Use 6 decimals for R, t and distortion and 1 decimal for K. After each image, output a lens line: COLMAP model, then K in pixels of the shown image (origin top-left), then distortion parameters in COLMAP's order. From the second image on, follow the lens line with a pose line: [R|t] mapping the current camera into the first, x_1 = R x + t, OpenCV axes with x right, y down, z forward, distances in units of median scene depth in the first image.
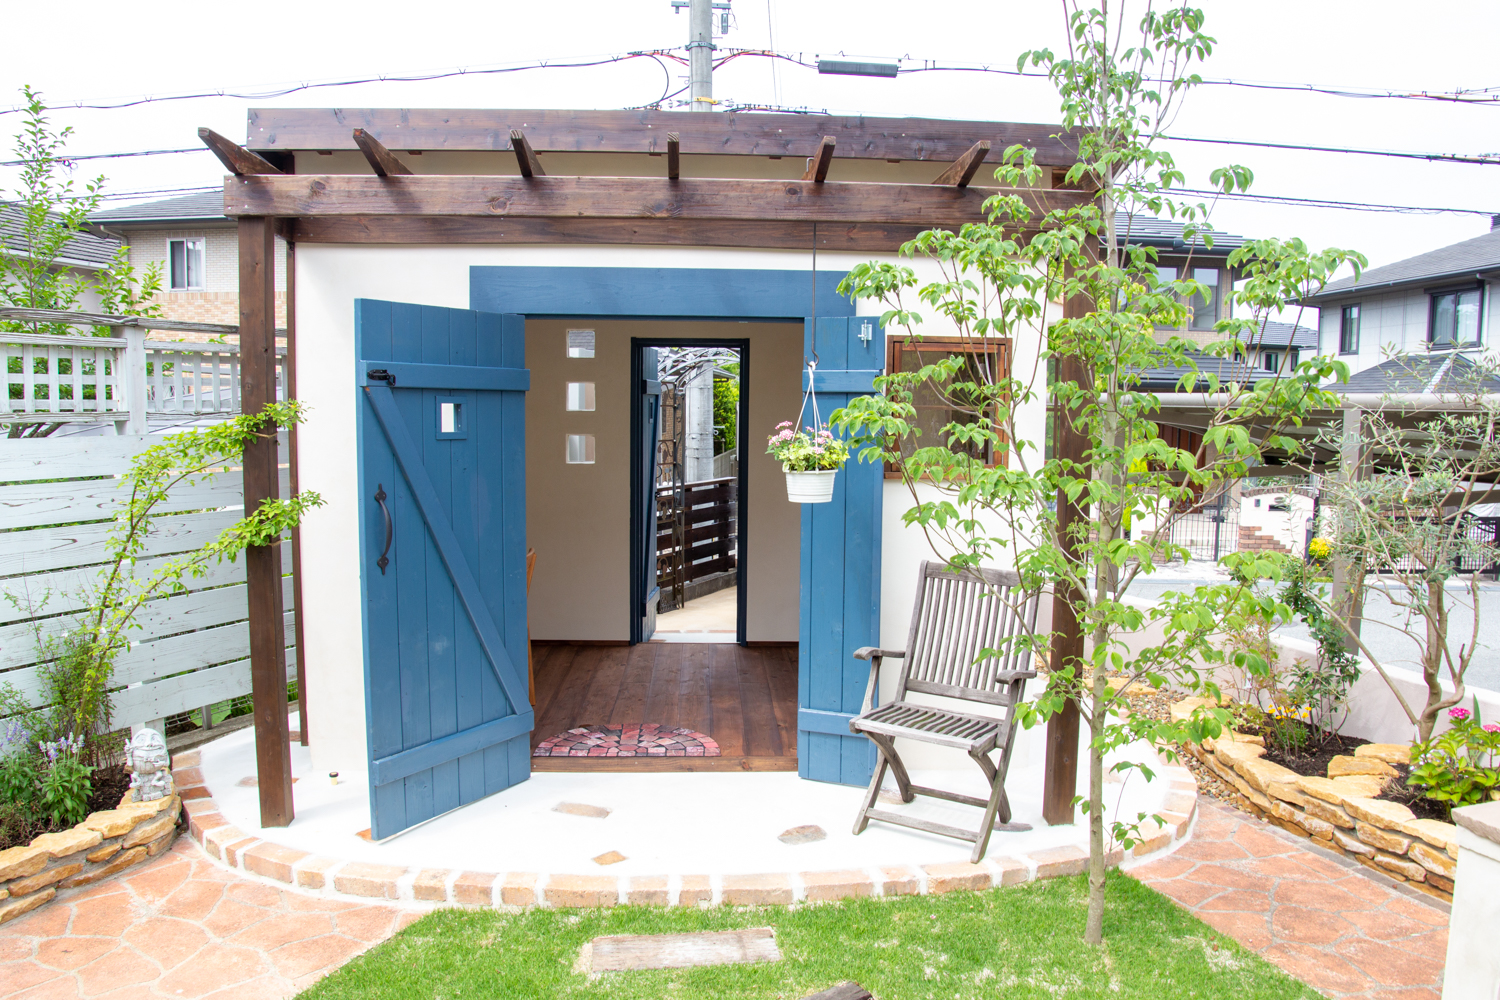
lens RADIAL K [[1050.8, 0, 750.0], [0, 1050.8, 500.0], [0, 0, 1]] dist [-0.001140, 0.000650]
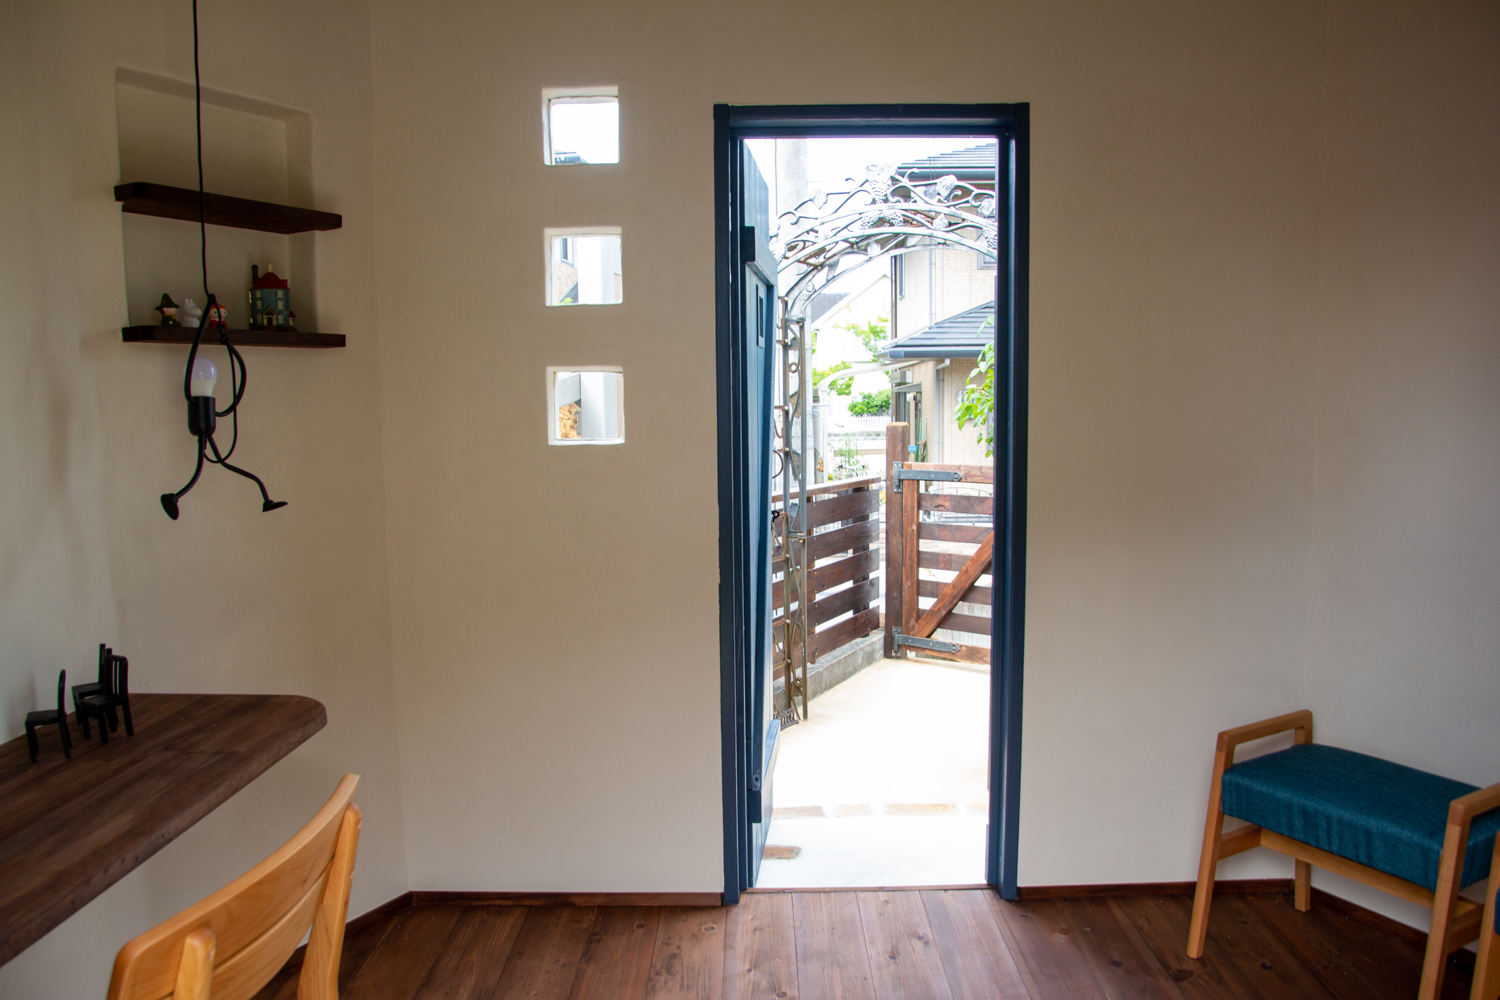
lens RADIAL K [[1050.8, 0, 750.0], [0, 1050.8, 500.0], [0, 0, 1]] dist [-0.001140, 0.000650]
pose [[0.998464, -0.018535, -0.052207, -0.078487], [0.018128, 0.999802, -0.008264, -0.007514], [0.052350, 0.007305, 0.998602, 0.583948]]
